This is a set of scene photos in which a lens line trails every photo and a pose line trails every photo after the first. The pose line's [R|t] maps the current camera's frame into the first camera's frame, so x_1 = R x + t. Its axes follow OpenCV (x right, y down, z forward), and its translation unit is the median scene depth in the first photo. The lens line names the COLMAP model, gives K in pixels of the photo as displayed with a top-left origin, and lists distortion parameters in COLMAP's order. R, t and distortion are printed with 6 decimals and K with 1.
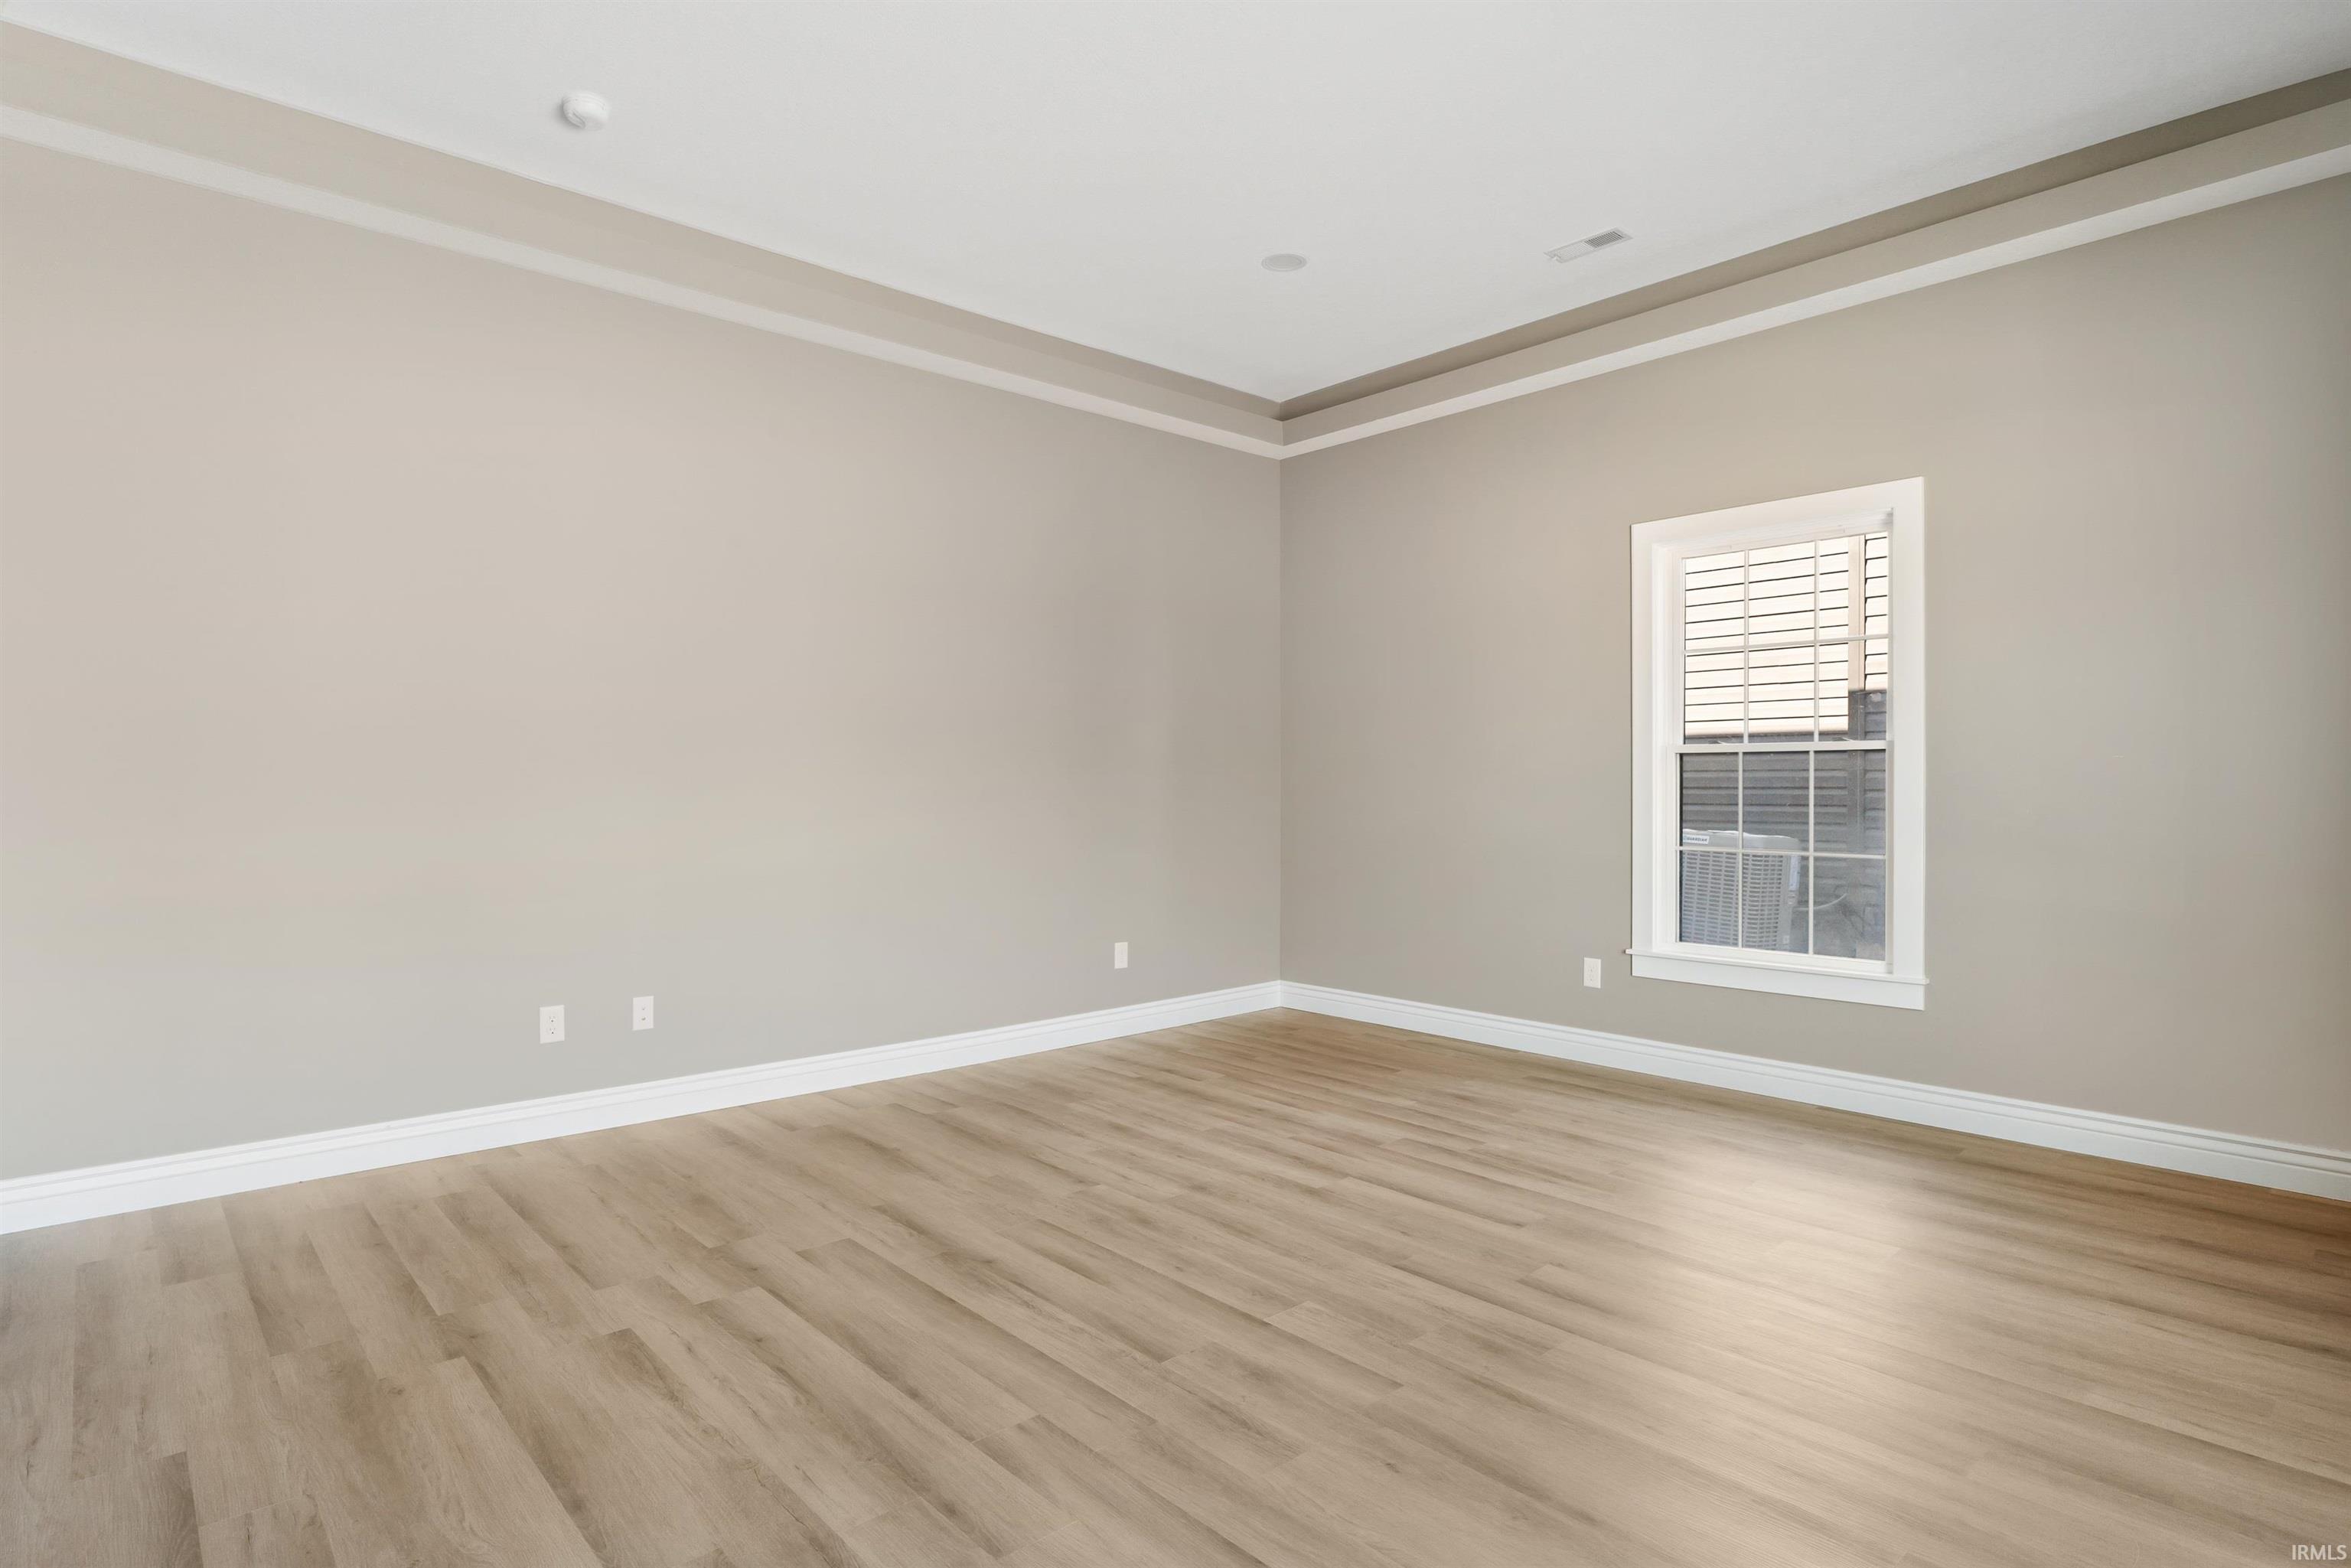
lens RADIAL K [[1222.0, 0, 1175.5], [0, 1222.0, 784.0], [0, 0, 1]] dist [-0.024105, 0.015921]
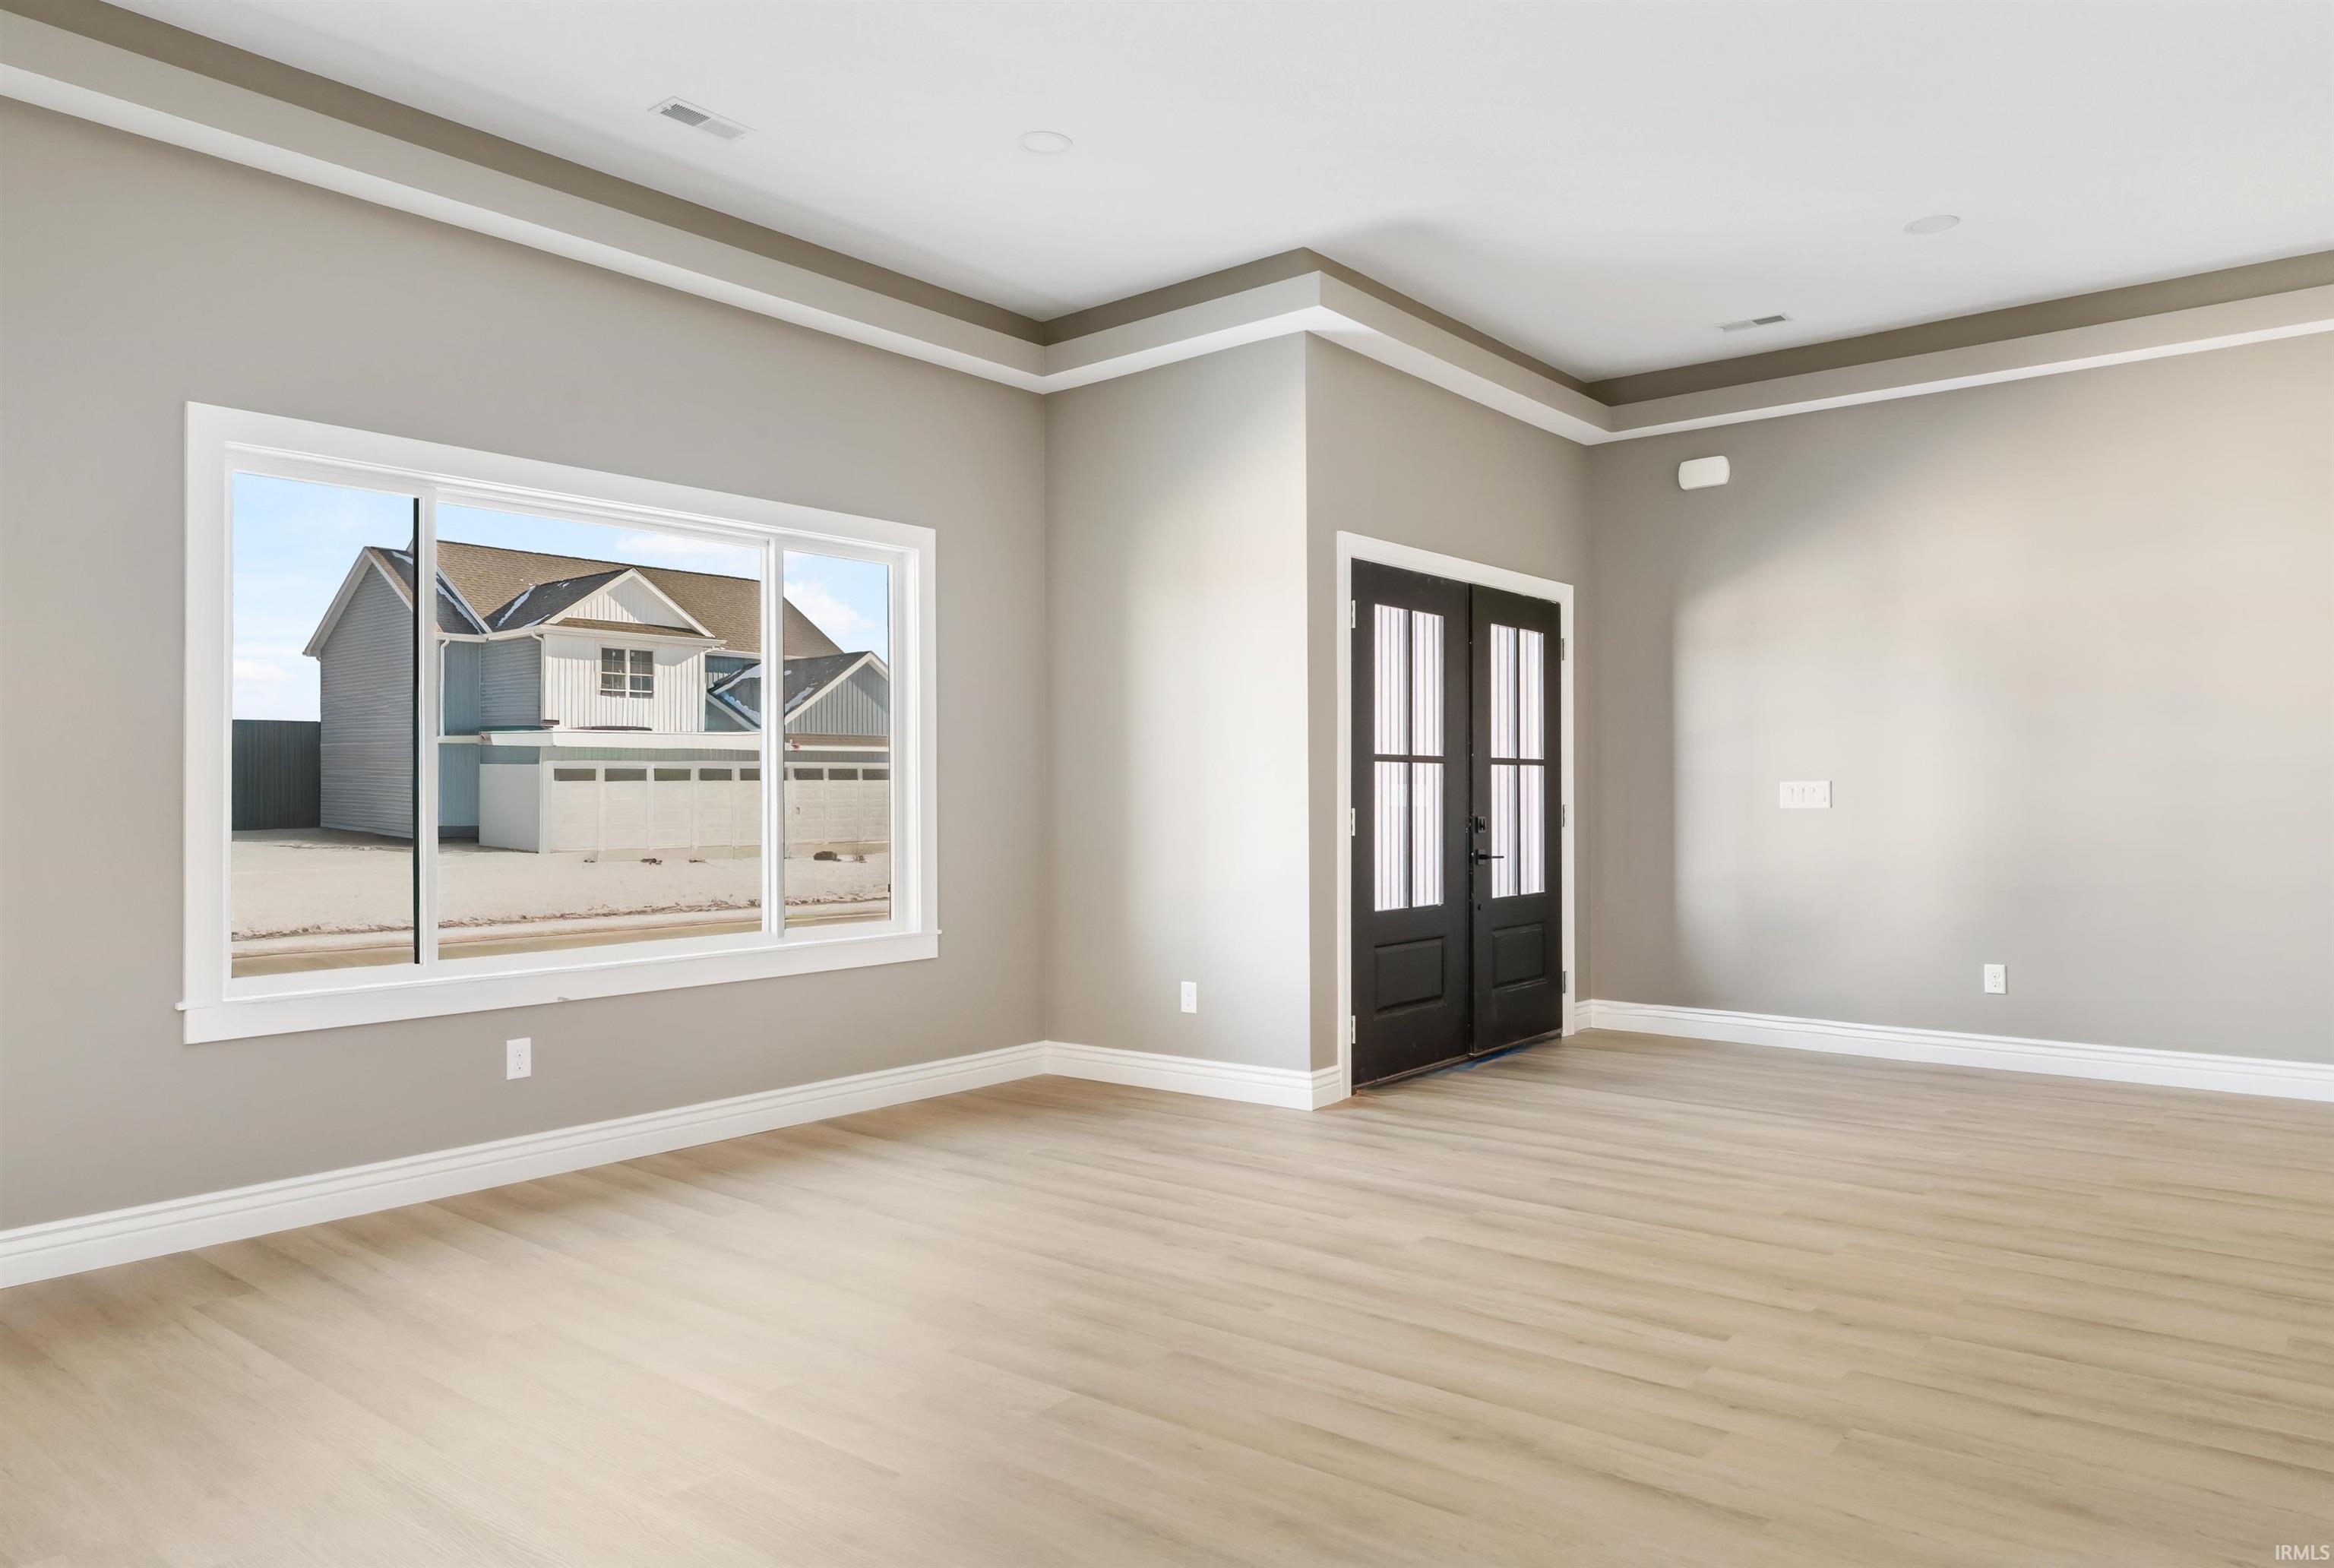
lens RADIAL K [[1529.7, 0, 1184.2], [0, 1529.7, 780.0], [0, 0, 1]] dist [-0.000702, -0.002633]
pose [[-0.985805, 0.009215, -0.167638, 0.156010], [0.010427, 0.999925, -0.006355, 0.000208], [0.167567, -0.008012, -0.985828, 1.836579]]
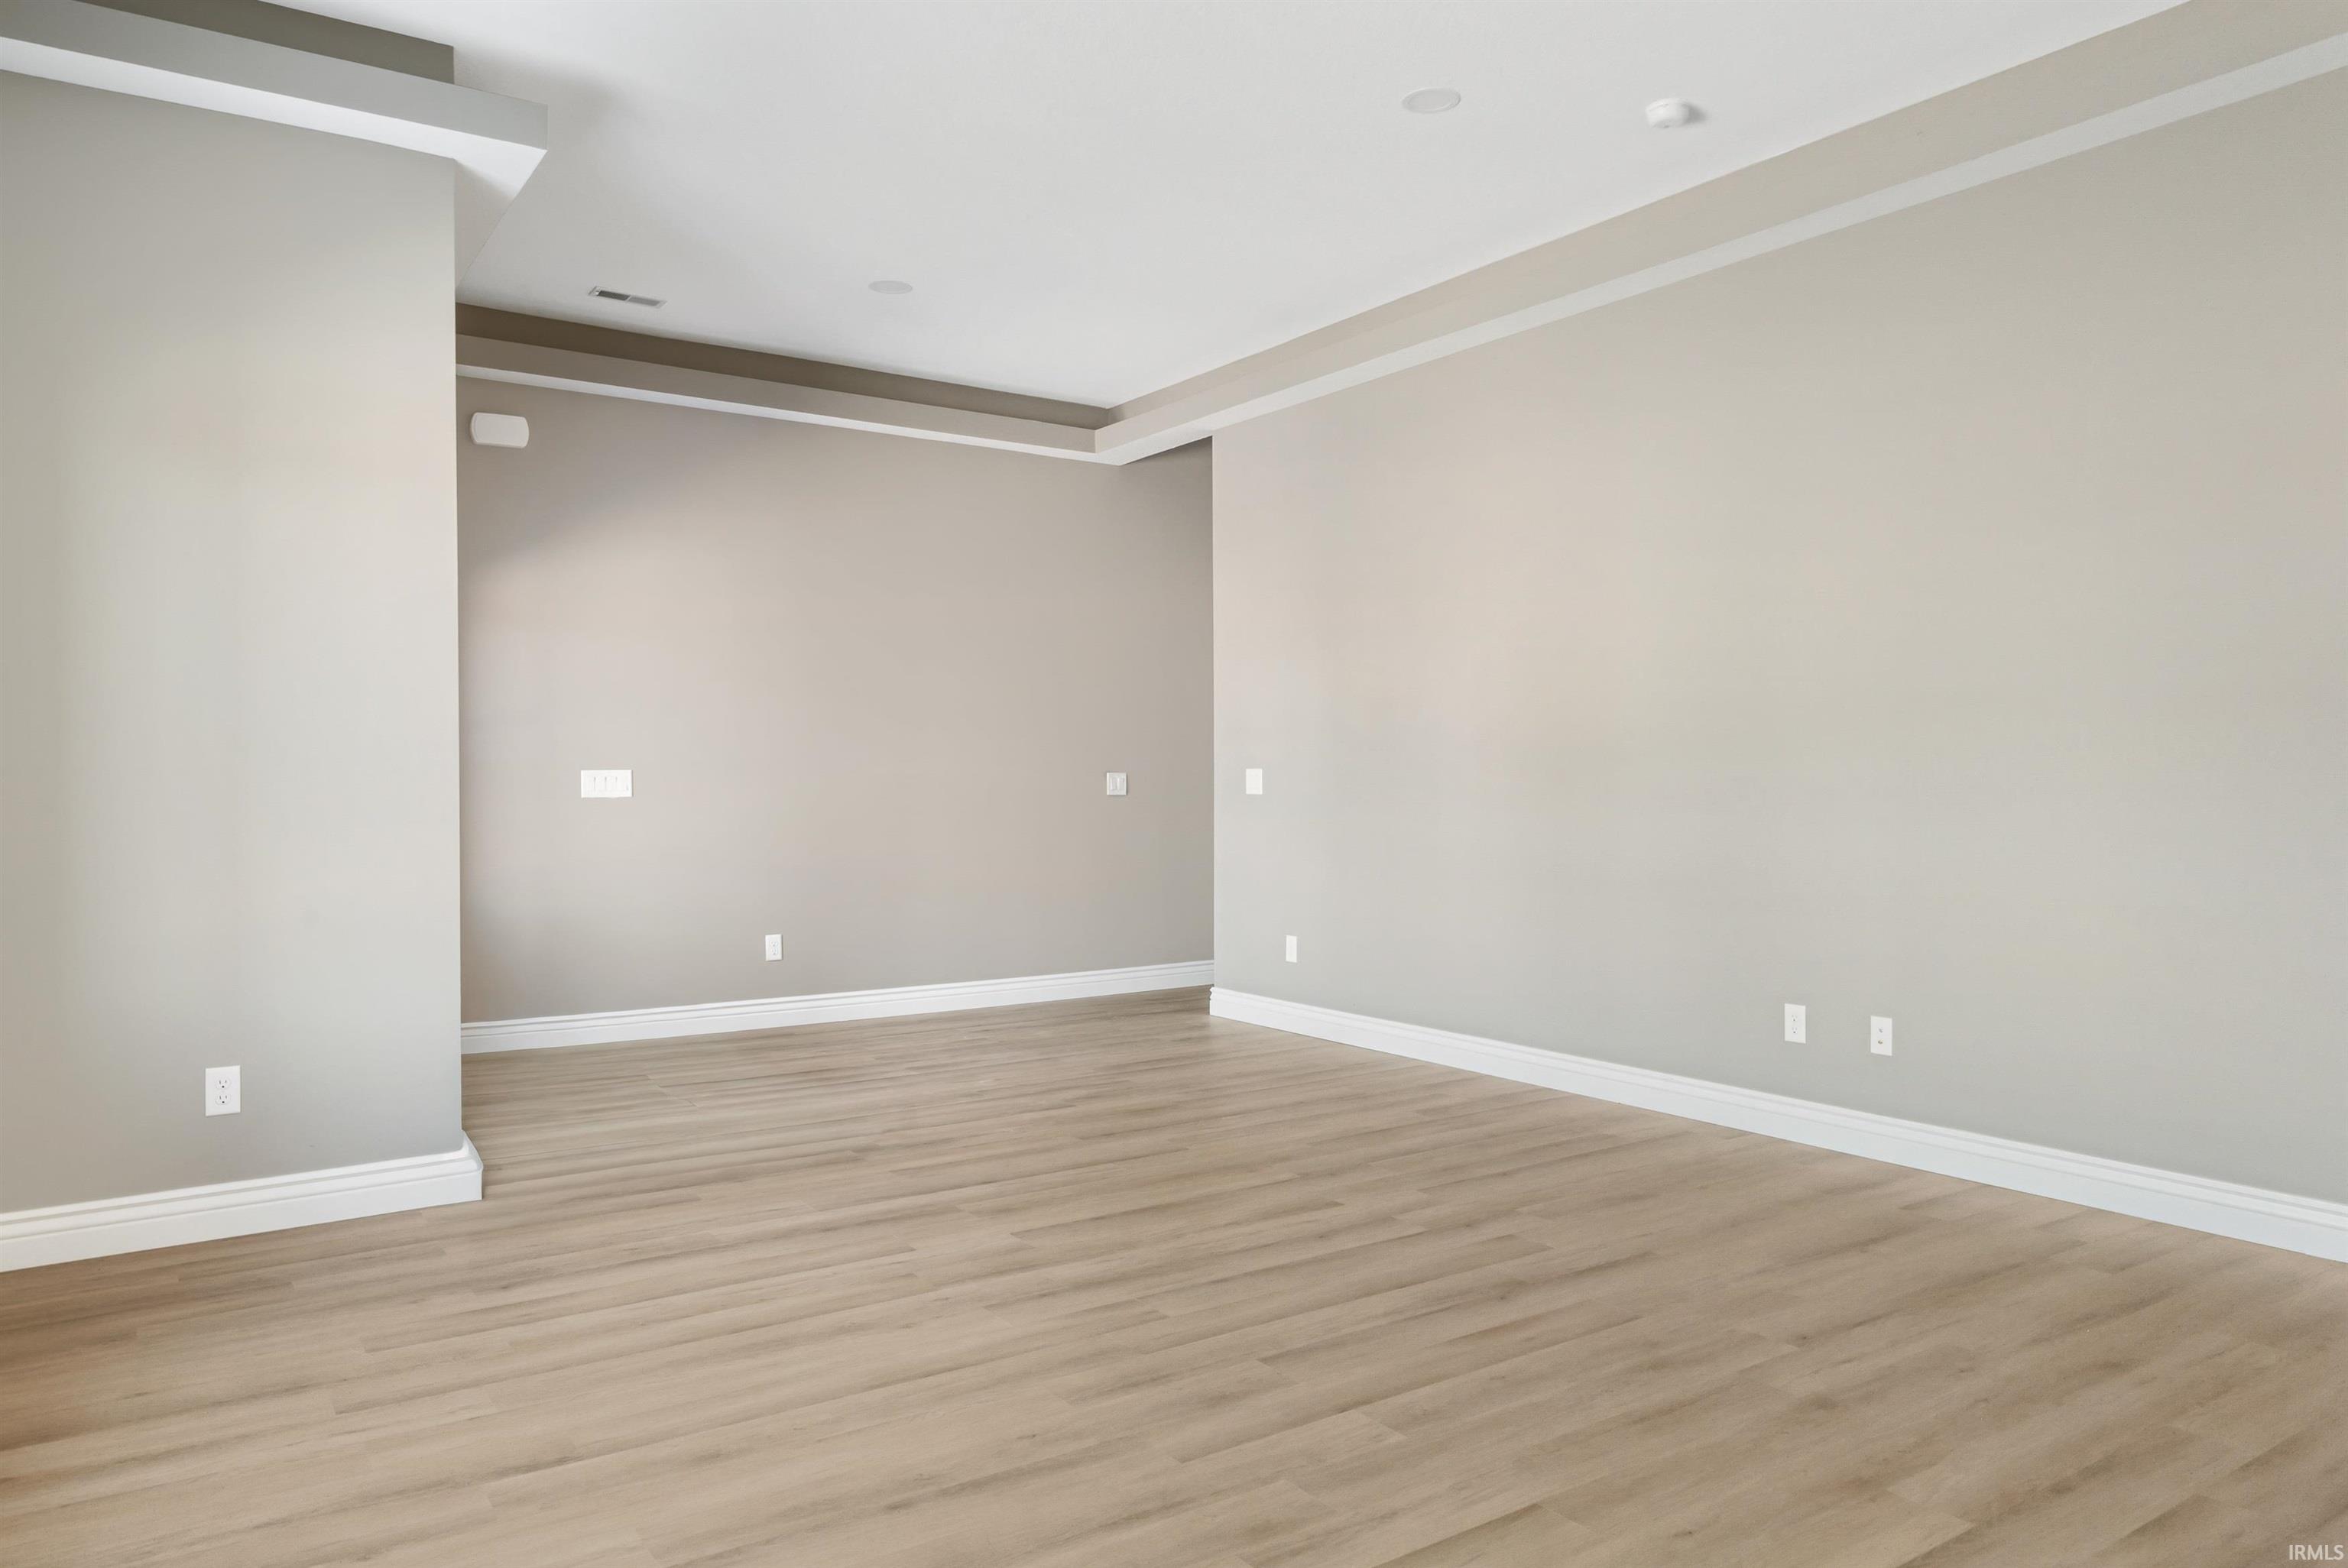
lens RADIAL K [[1538.7, 0, 1191.3], [0, 1538.7, 780.0], [0, 0, 1]] dist [-0.000702, -0.002633]
pose [[-0.113259, 0.006251, -0.993546, 0.993209], [-0.001207, 0.999979, 0.006429, -0.003358], [0.993565, 0.001927, -0.113249, 0.875093]]
